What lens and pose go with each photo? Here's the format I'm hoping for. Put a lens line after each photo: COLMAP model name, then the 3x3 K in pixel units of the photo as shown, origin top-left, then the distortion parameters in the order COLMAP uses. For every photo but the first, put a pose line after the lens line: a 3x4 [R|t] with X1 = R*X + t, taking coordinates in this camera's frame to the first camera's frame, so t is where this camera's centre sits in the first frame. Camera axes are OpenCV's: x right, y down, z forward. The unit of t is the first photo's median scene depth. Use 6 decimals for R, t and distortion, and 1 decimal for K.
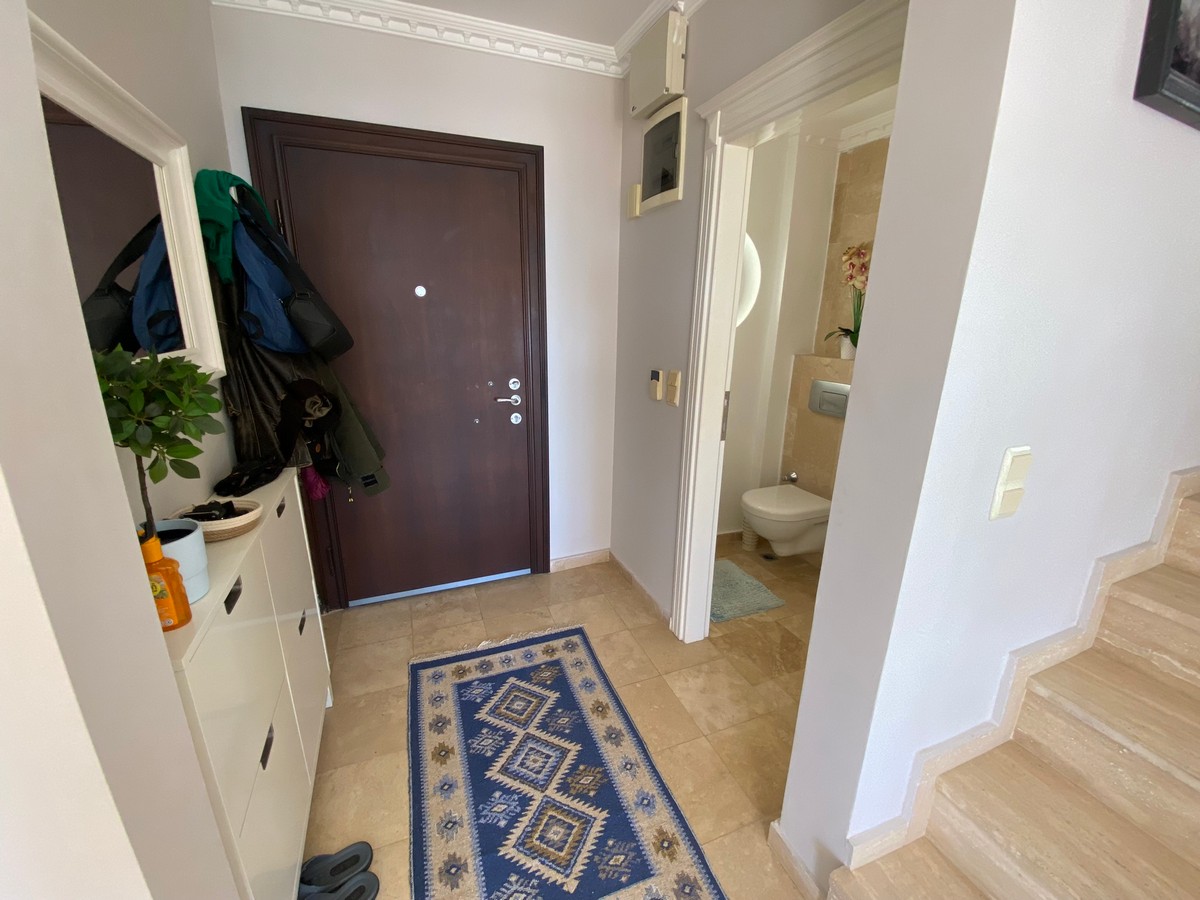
lens RADIAL K [[486.8, 0, 600.8], [0, 486.8, 450.2], [0, 0, 1]] dist [-0.020265, -0.001856]
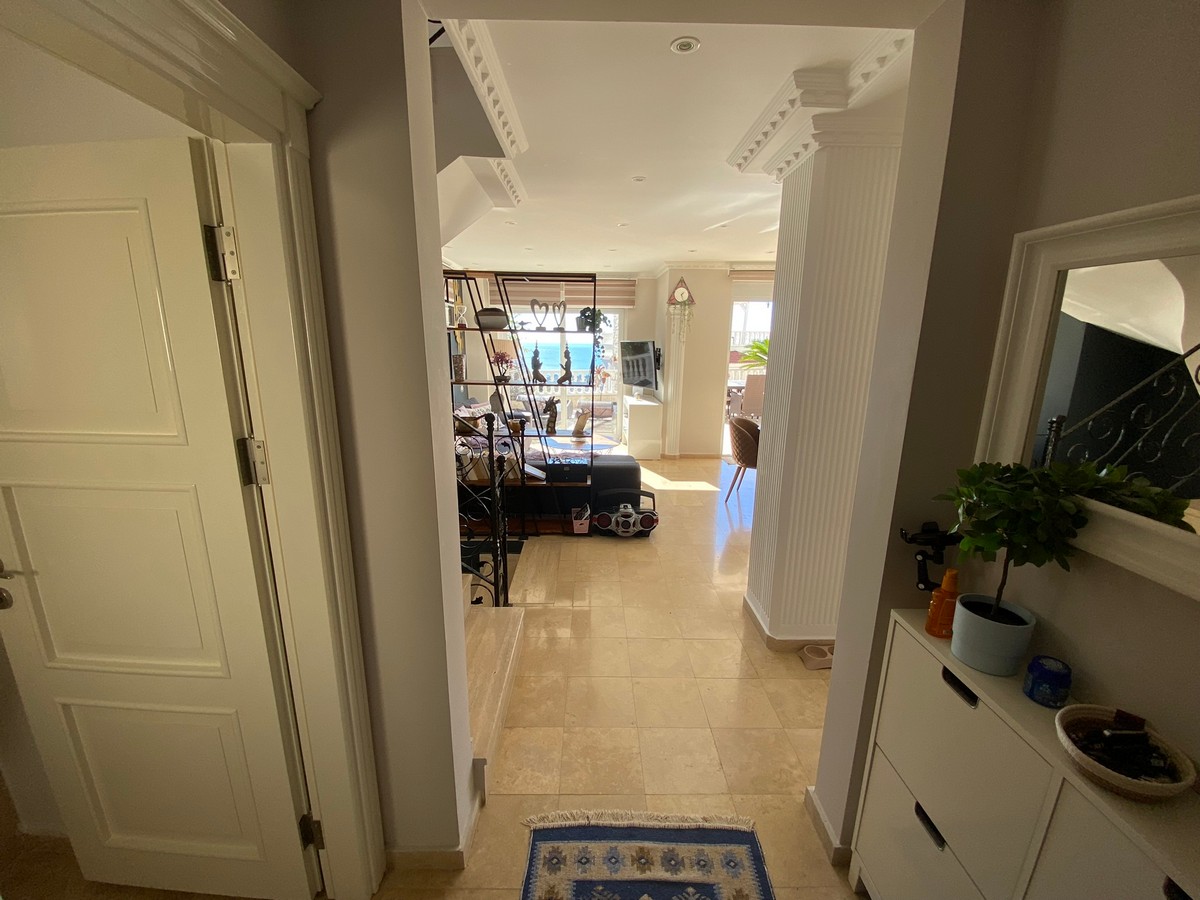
lens RADIAL K [[486.8, 0, 597.0], [0, 486.8, 450.3], [0, 0, 1]] dist [-0.020265, -0.001856]
pose [[-0.932511, -0.109752, 0.344062, -0.146379], [0.071735, 0.877429, 0.474312, -0.371952], [-0.353946, 0.466983, -0.810339, 0.941603]]
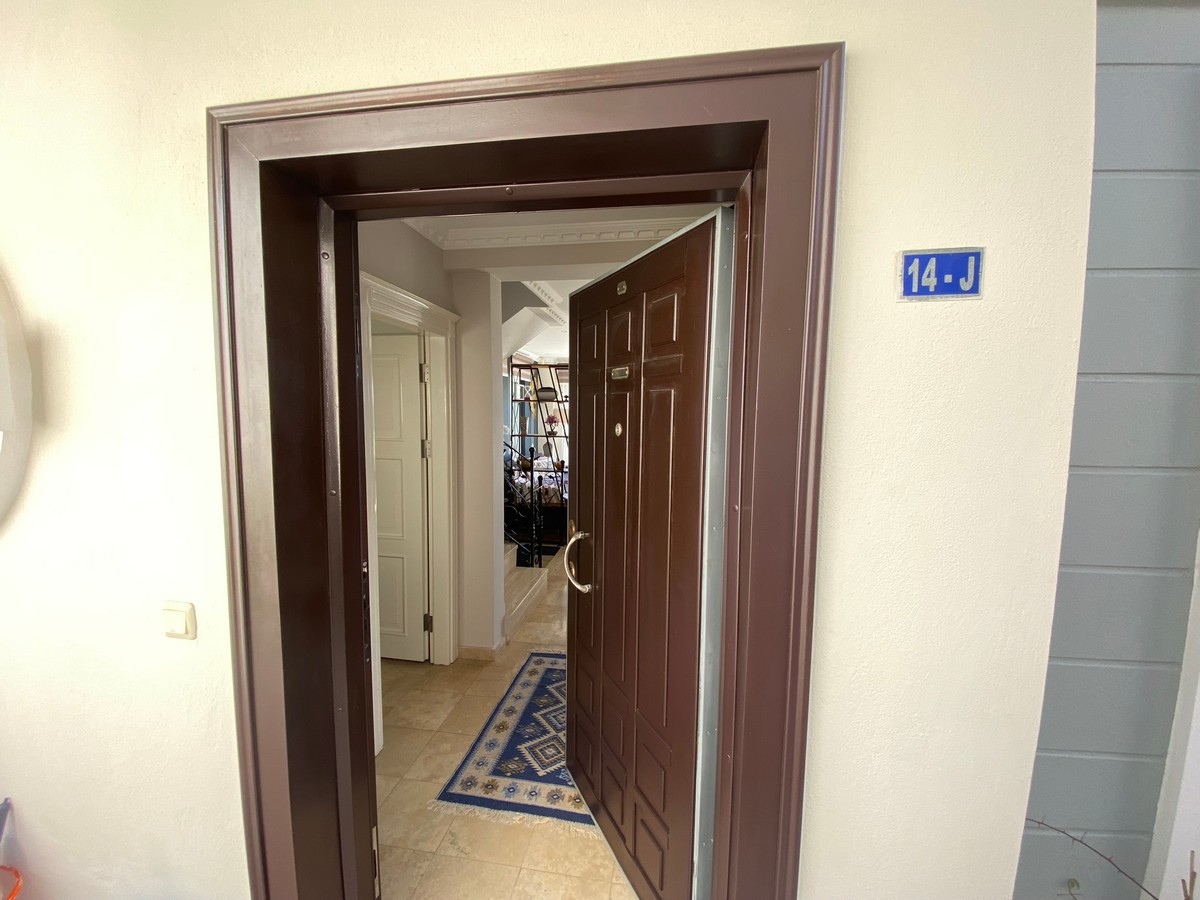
lens RADIAL K [[486.8, 0, 599.9], [0, 486.8, 450.4], [0, 0, 1]] dist [-0.020265, -0.001856]
pose [[-0.862032, -0.071900, 0.501729, -0.793479], [0.112342, 0.938163, 0.327460, -0.546077], [-0.494248, 0.338647, -0.800648, 1.571456]]
